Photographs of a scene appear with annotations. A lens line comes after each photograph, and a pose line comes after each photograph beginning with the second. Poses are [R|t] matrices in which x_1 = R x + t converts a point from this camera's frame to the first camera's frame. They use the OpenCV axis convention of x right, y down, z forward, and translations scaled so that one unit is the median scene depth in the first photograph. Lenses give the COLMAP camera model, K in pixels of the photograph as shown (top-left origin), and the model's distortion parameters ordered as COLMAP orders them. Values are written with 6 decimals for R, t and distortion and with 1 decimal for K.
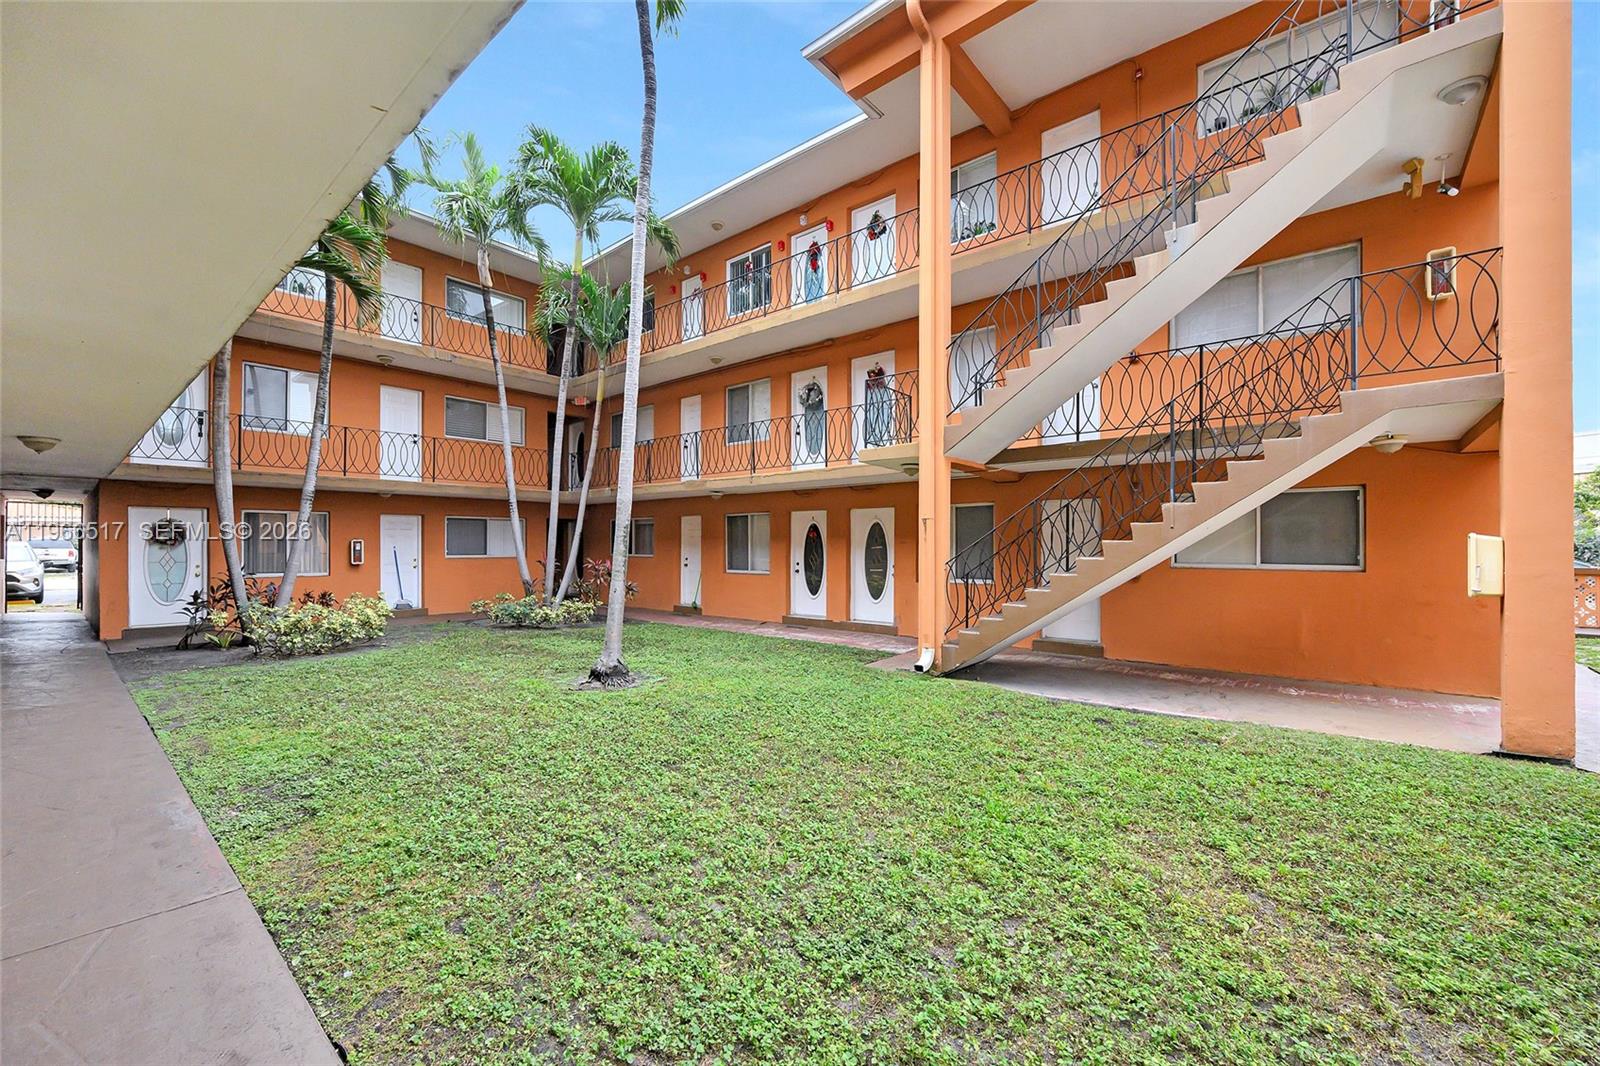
lens RADIAL K [[645.4, 0, 796.2], [0, 645.4, 549.9], [0, 0, 1]] dist [0.000548, 0.000043]
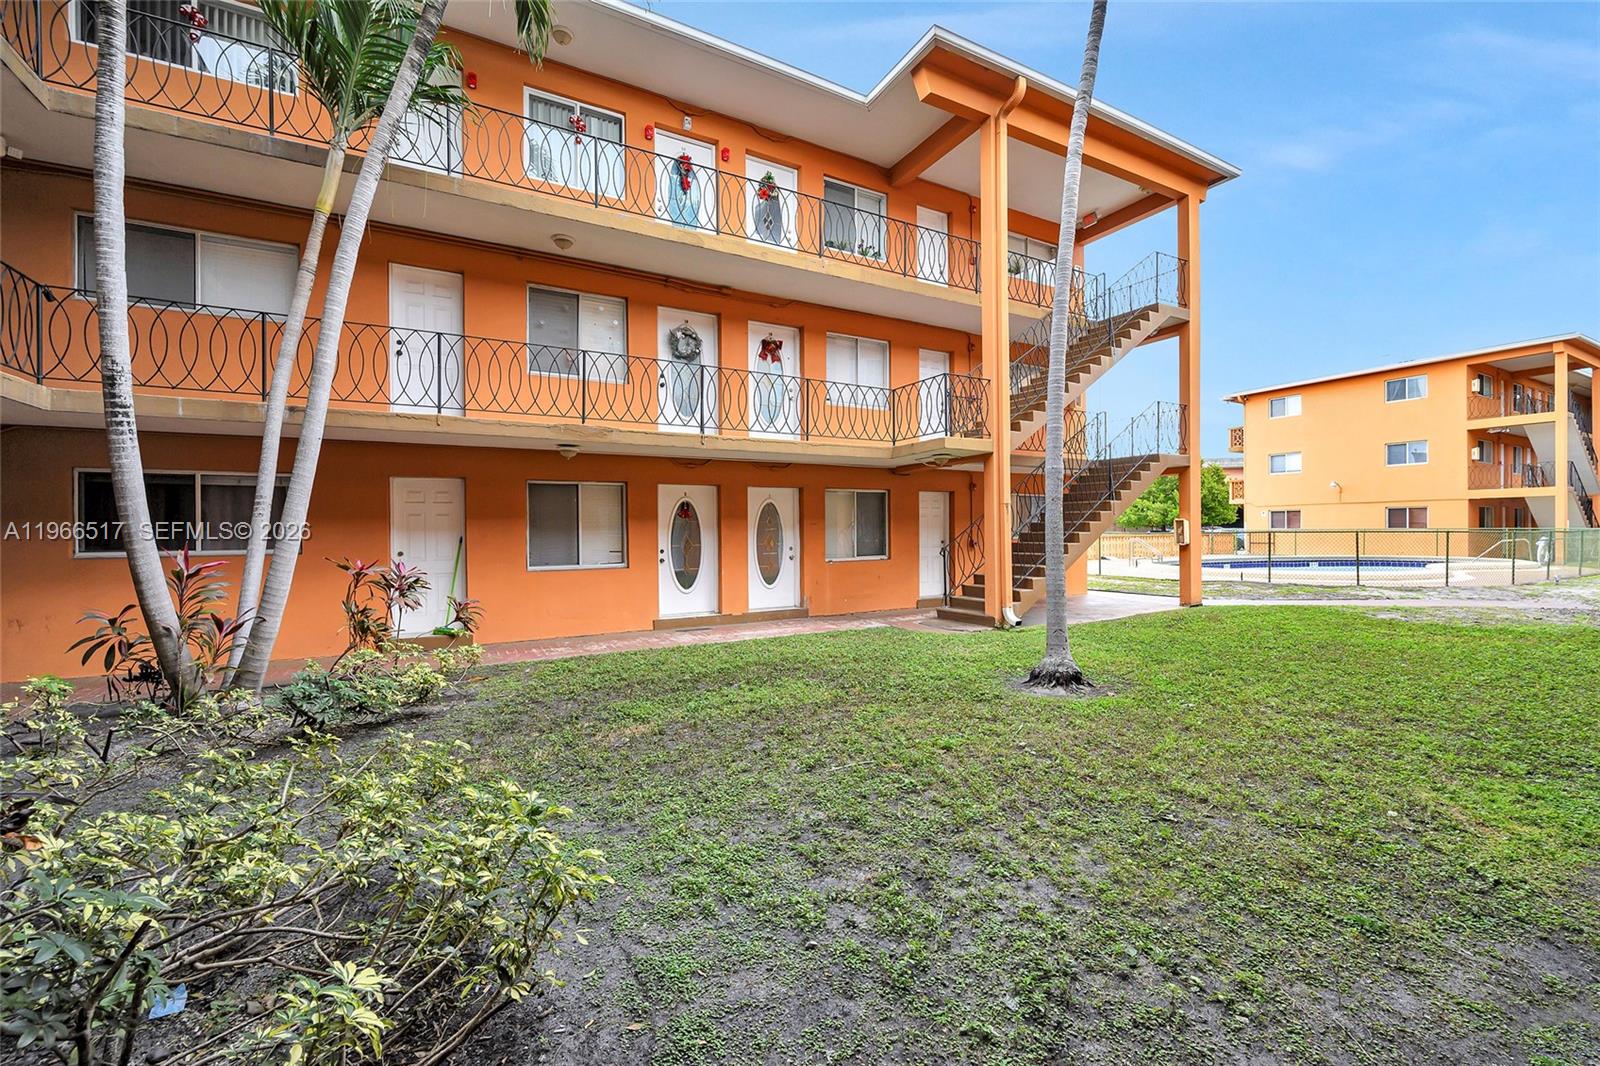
lens RADIAL K [[645.4, 0, 801.9], [0, 645.4, 528.6], [0, 0, 1]] dist [0.000548, 0.000043]
pose [[0.360726, 0.000778, 0.932671, -0.680484], [0.008335, 0.999957, -0.004058, -0.000919], [-0.932634, 0.009237, 0.360704, 0.575306]]
